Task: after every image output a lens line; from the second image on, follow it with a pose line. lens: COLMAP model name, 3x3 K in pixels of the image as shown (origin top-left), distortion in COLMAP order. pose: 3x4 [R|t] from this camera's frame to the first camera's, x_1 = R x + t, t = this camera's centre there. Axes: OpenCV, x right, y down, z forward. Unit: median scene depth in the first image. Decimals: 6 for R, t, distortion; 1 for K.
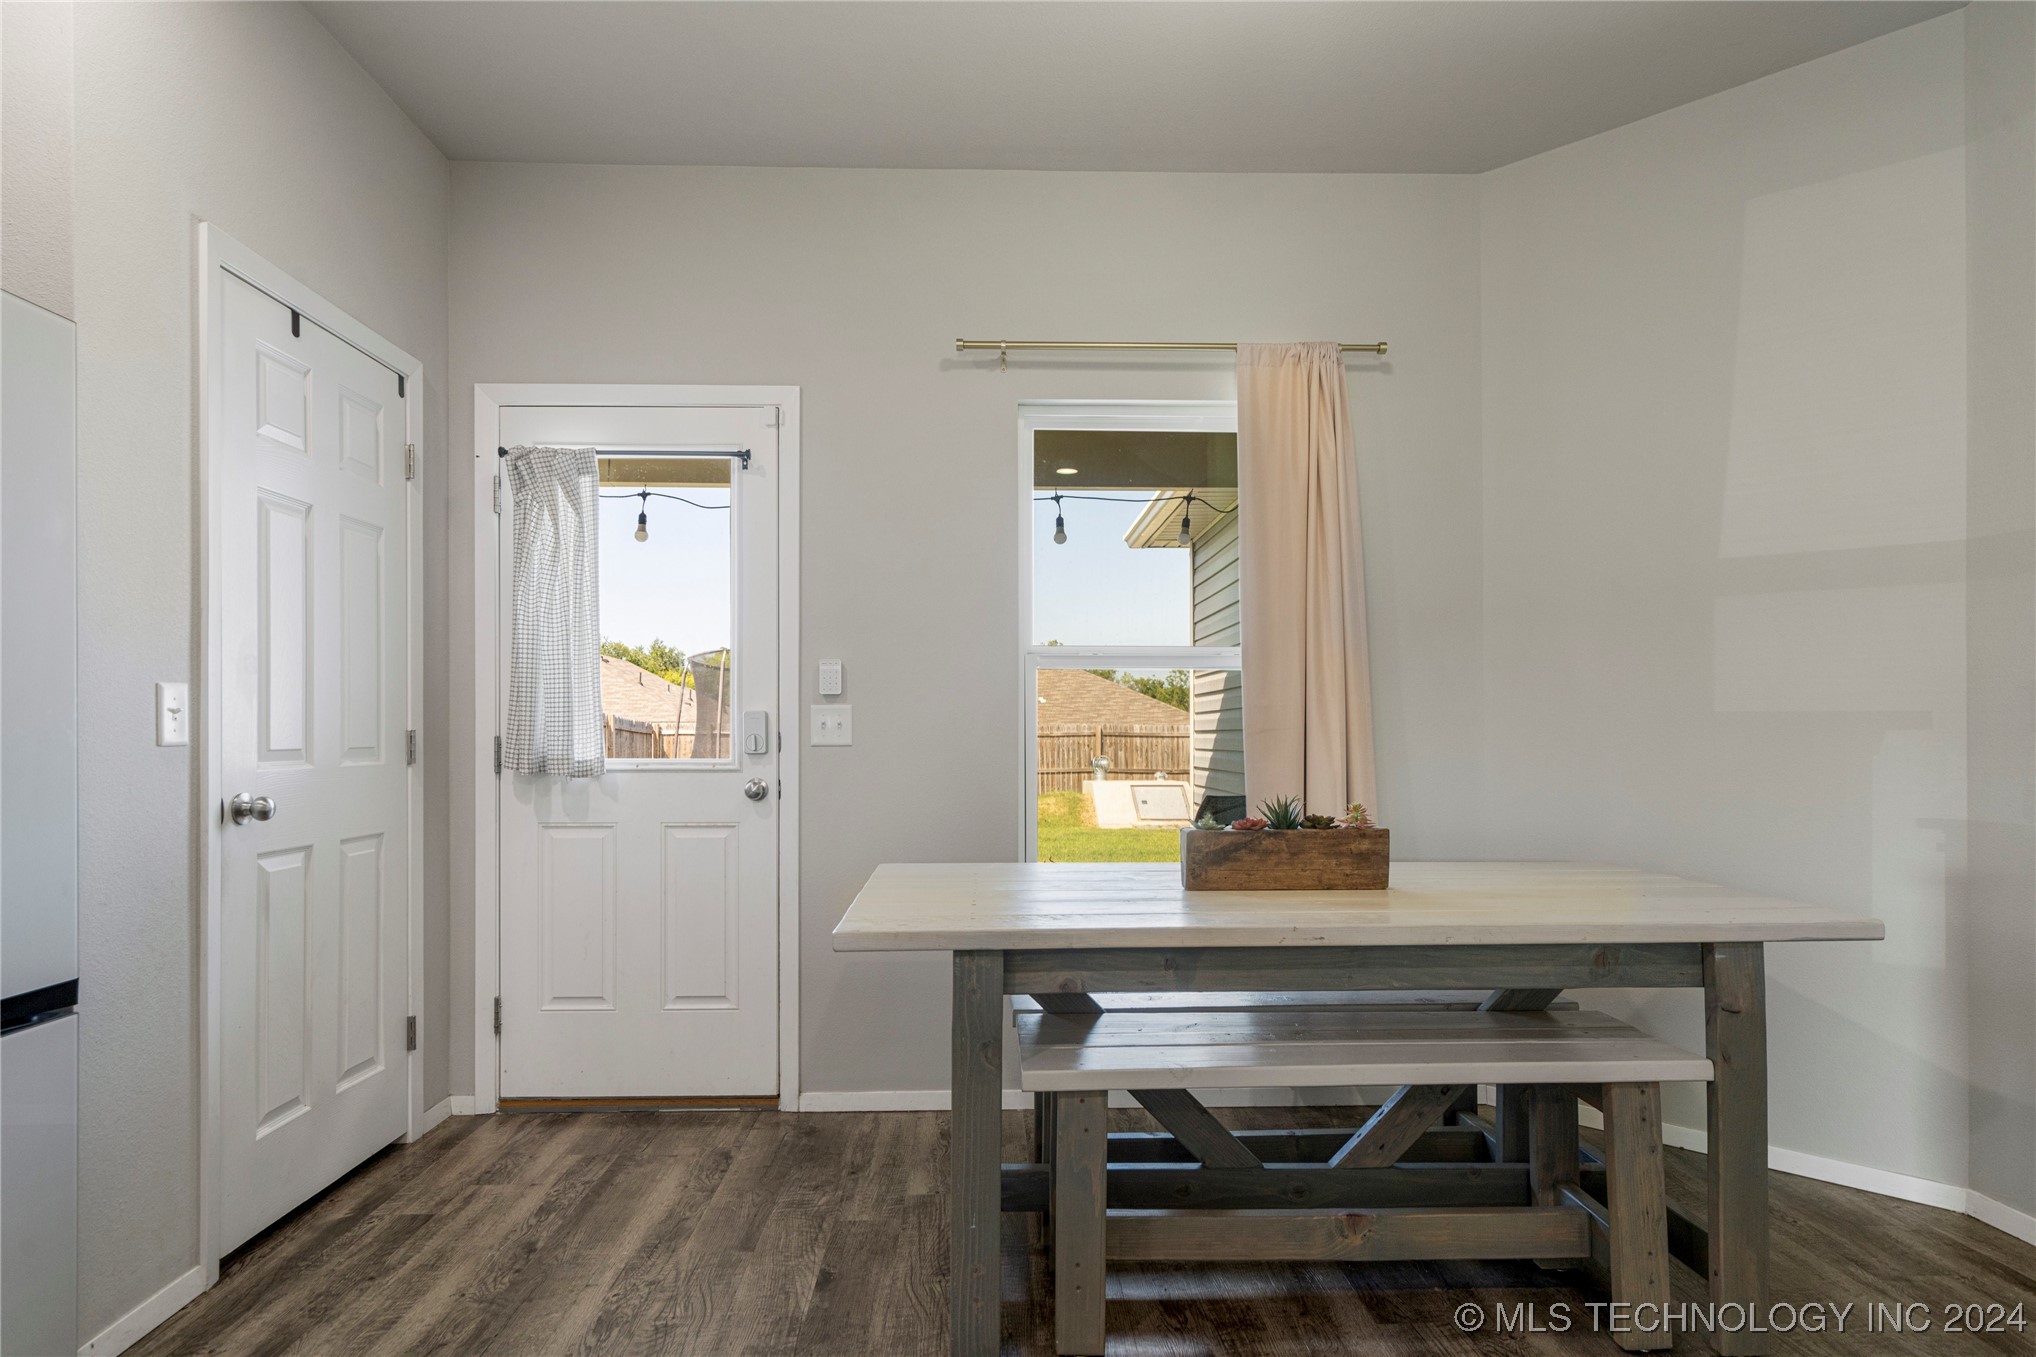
lens RADIAL K [[1089.8, 0, 1011.9], [0, 1089.8, 725.9], [0, 0, 1]] dist [0.000962, 0.000055]
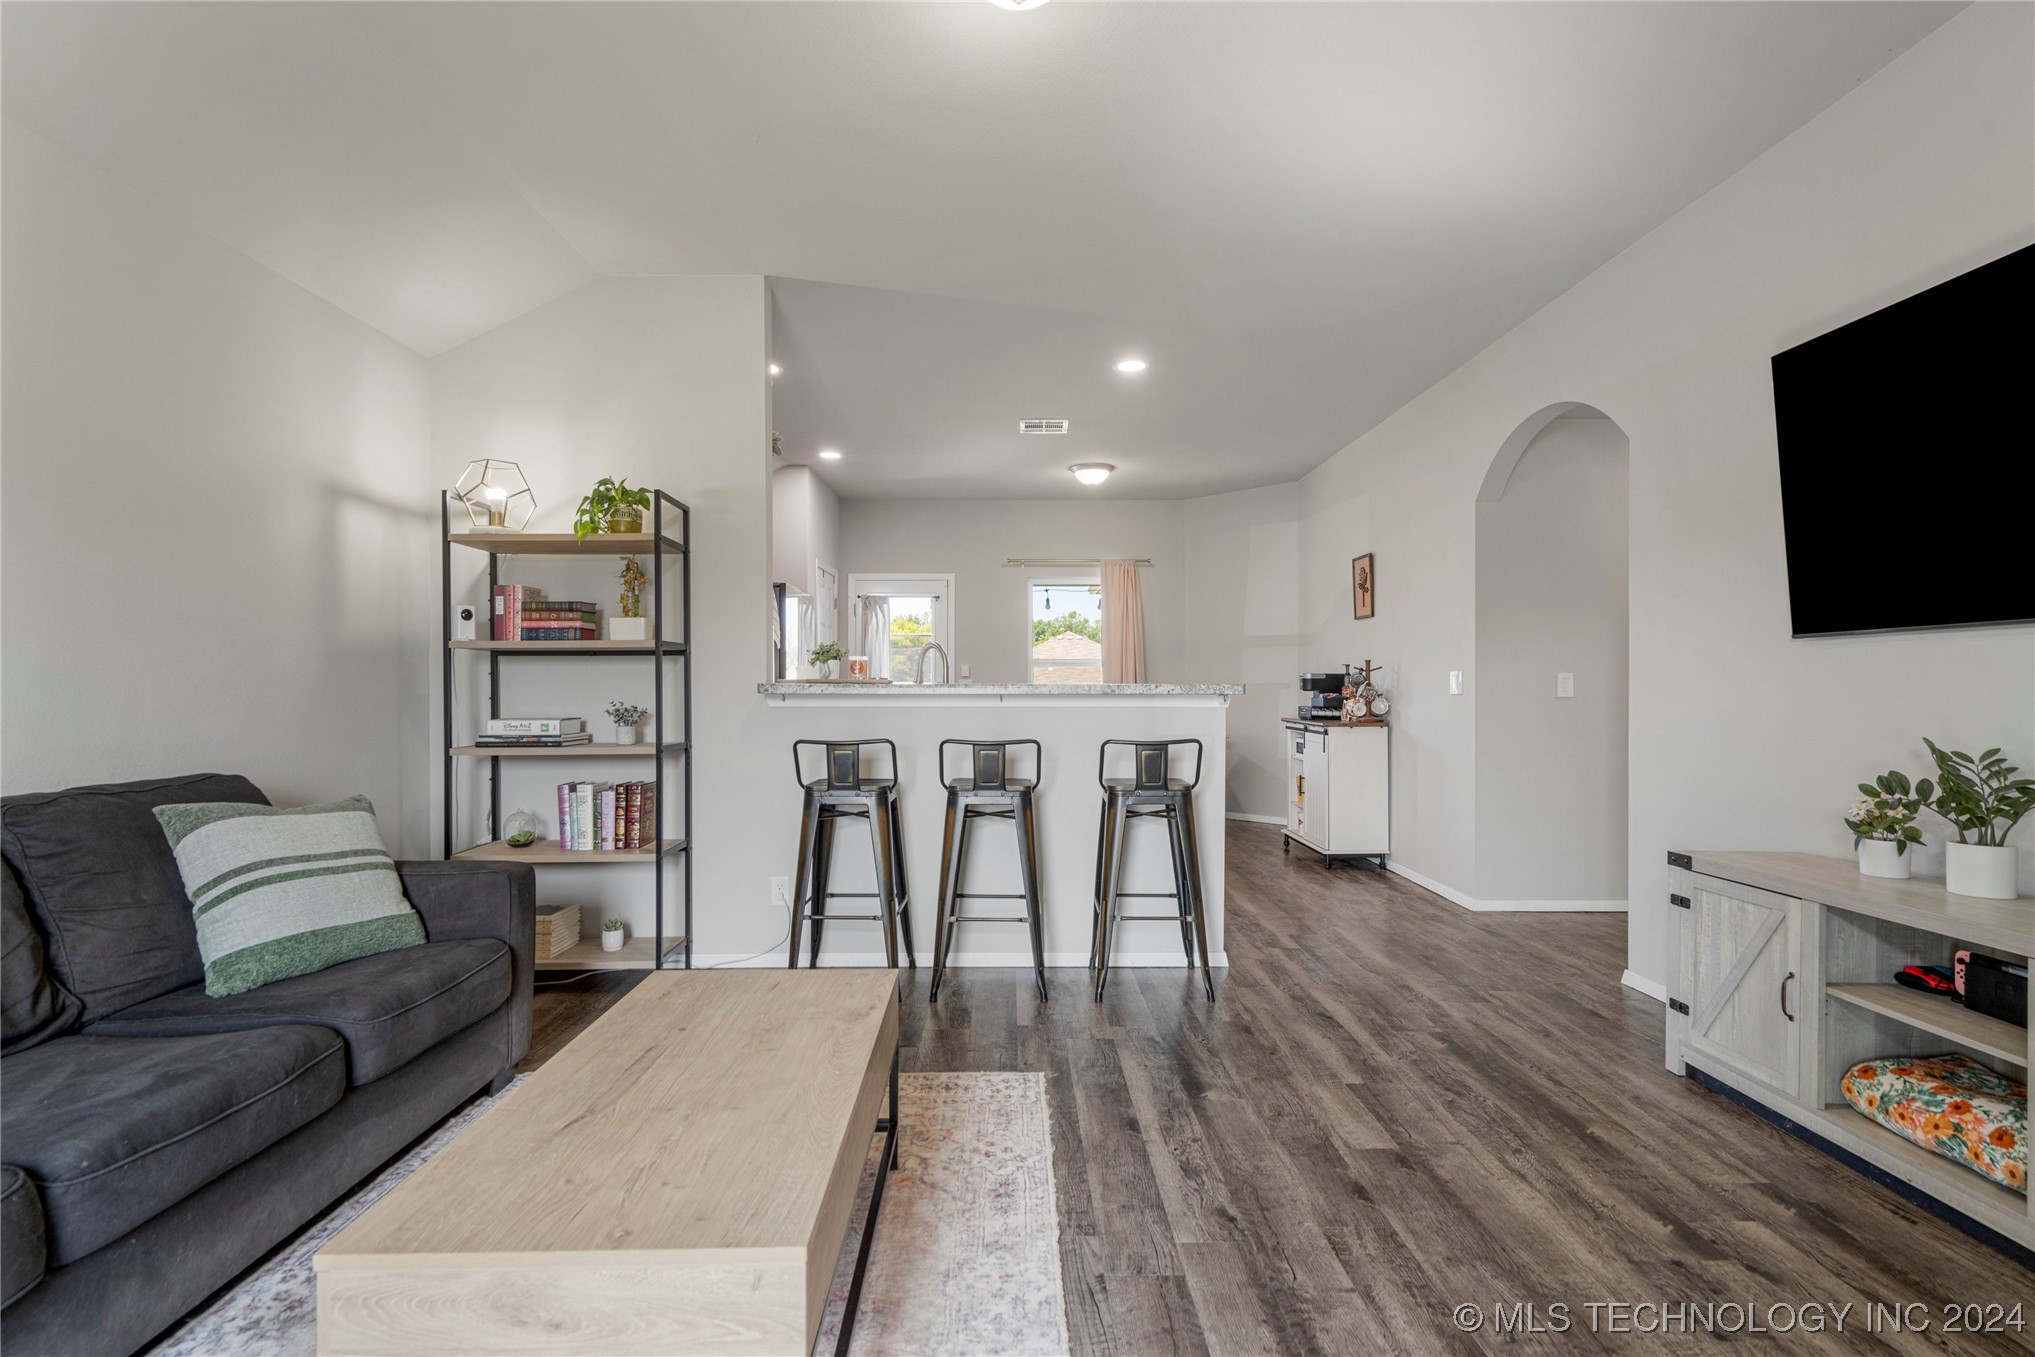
lens RADIAL K [[956.9, 0, 1007.1], [0, 956.9, 690.7], [0, 0, 1]] dist [-0.000260, 0.000706]
pose [[0.999980, 0.003614, 0.005198, -0.069207], [-0.003642, 0.999978, 0.005480, -0.003748], [-0.005178, -0.005499, 0.999971, -1.775413]]
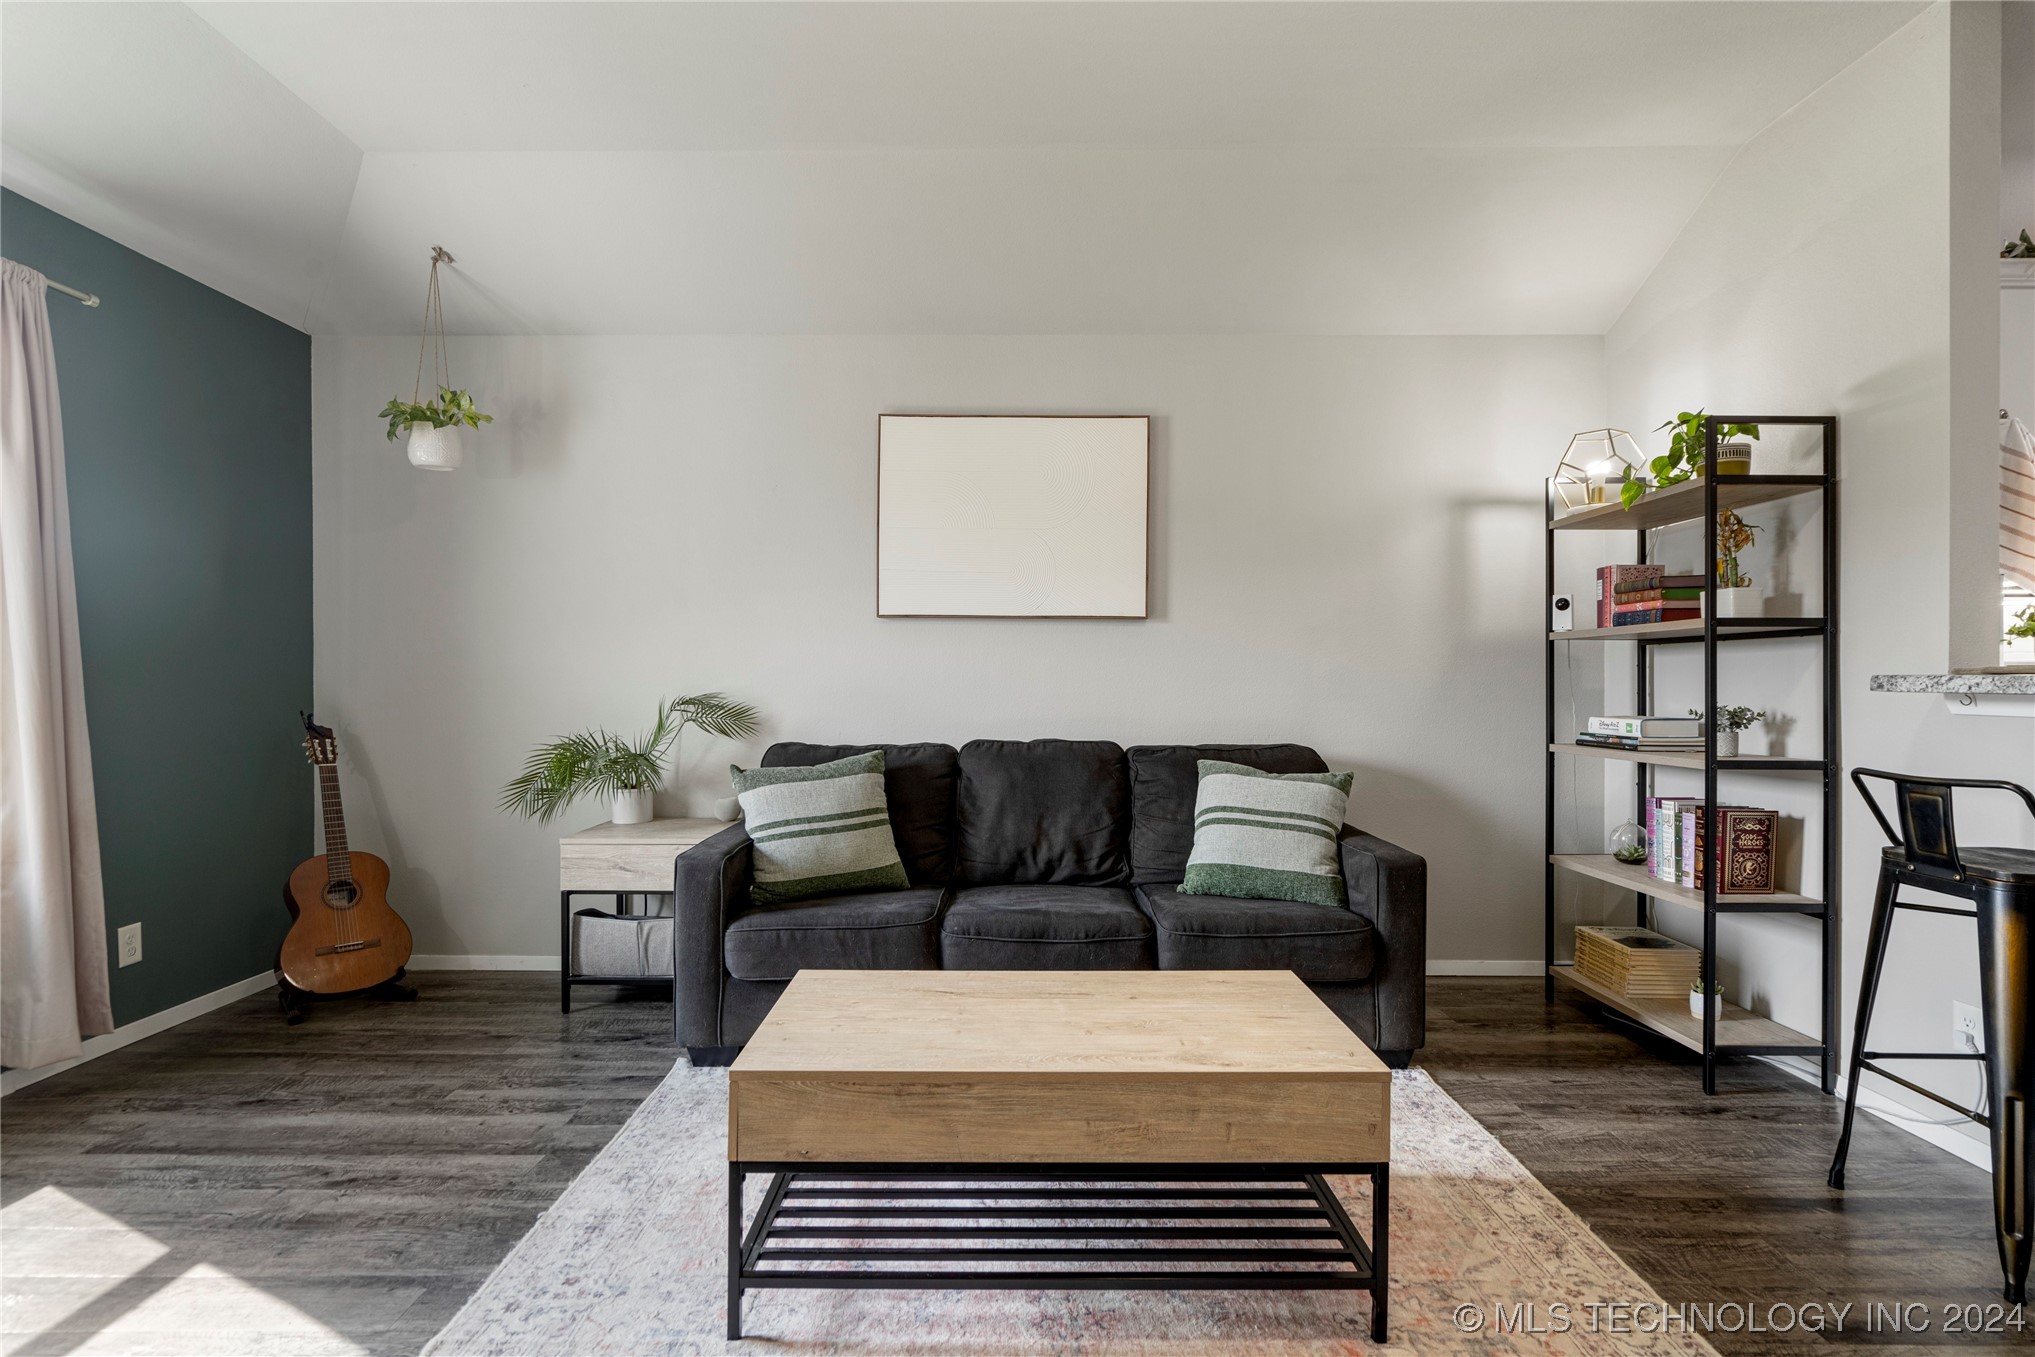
lens RADIAL K [[977.0, 0, 1020.3], [0, 977.0, 682.1], [0, 0, 1]] dist [-0.000720, -0.000282]
pose [[-0.008149, 0.005935, -0.999949, 0.434732], [-0.000969, 0.999982, 0.005943, -0.003598], [0.999966, 0.001018, -0.008144, -1.191739]]
